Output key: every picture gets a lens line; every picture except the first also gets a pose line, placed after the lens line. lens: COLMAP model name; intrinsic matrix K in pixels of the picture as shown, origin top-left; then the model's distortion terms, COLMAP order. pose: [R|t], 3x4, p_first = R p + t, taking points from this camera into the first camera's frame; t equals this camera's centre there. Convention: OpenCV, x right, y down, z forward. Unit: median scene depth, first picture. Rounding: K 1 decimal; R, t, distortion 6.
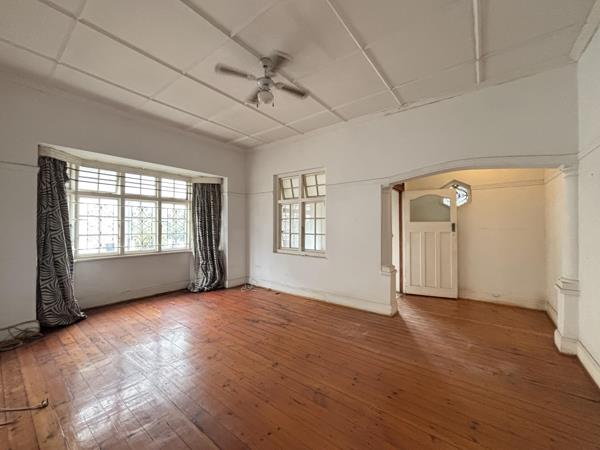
lens RADIAL K [[244.4, 0, 299.0], [0, 244.4, 224.7], [0, 0, 1]] dist [0.001111, -0.000039]
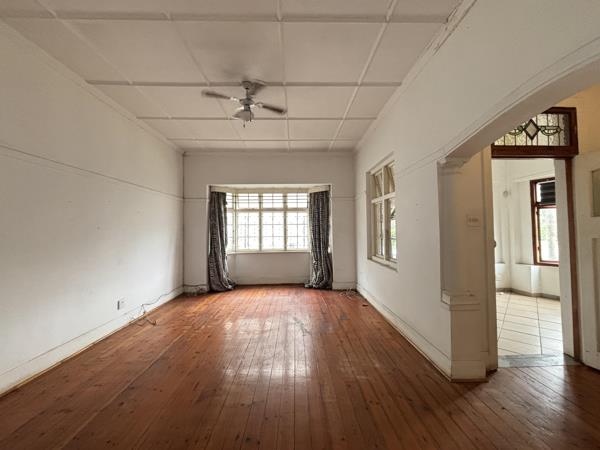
lens RADIAL K [[244.4, 0, 299.0], [0, 244.4, 224.7], [0, 0, 1]] dist [0.001111, -0.000039]
pose [[0.624686, -0.028636, -0.780350, 0.474450], [0.018072, 0.999590, -0.022214, 0.003997], [0.780667, -0.000226, 0.624948, 0.260059]]
